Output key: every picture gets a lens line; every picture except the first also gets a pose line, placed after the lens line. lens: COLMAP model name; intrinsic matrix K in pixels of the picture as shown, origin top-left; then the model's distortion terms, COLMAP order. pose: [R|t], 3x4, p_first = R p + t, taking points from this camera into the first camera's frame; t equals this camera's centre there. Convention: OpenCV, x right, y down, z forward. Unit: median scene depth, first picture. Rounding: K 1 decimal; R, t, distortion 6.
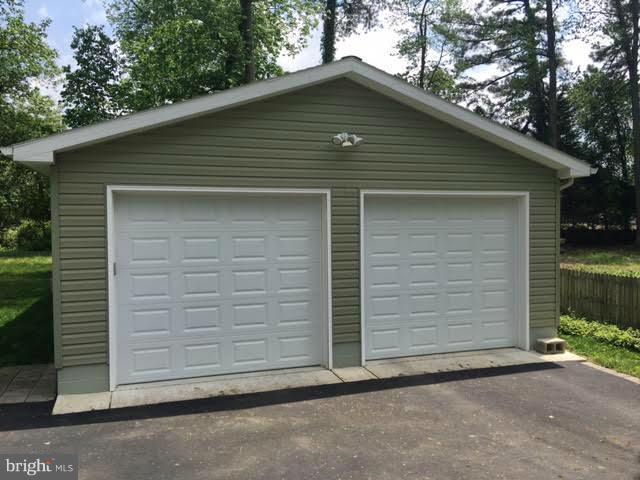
lens RADIAL K [[539.4, 0, 320.0], [0, 539.4, 240.0], [0, 0, 1]] dist [0.072639, -0.091127]
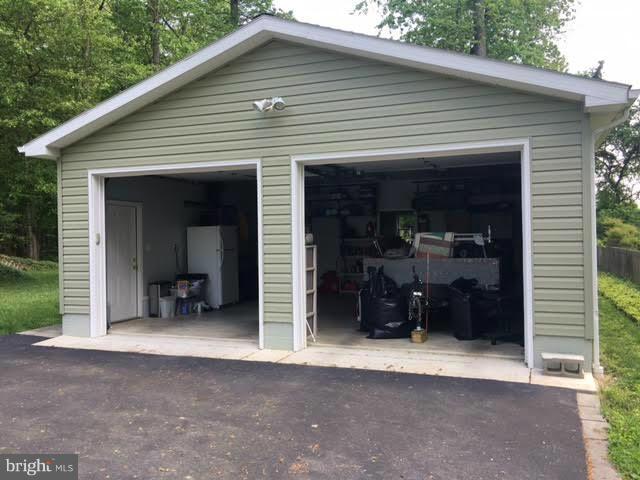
lens RADIAL K [[539.4, 0, 320.0], [0, 539.4, 240.0], [0, 0, 1]] dist [0.072639, -0.091127]
pose [[0.766447, 0.001329, -0.642306, 0.849132], [-0.012844, 0.999830, -0.013257, 0.071945], [0.642179, 0.018411, 0.766333, 0.399669]]
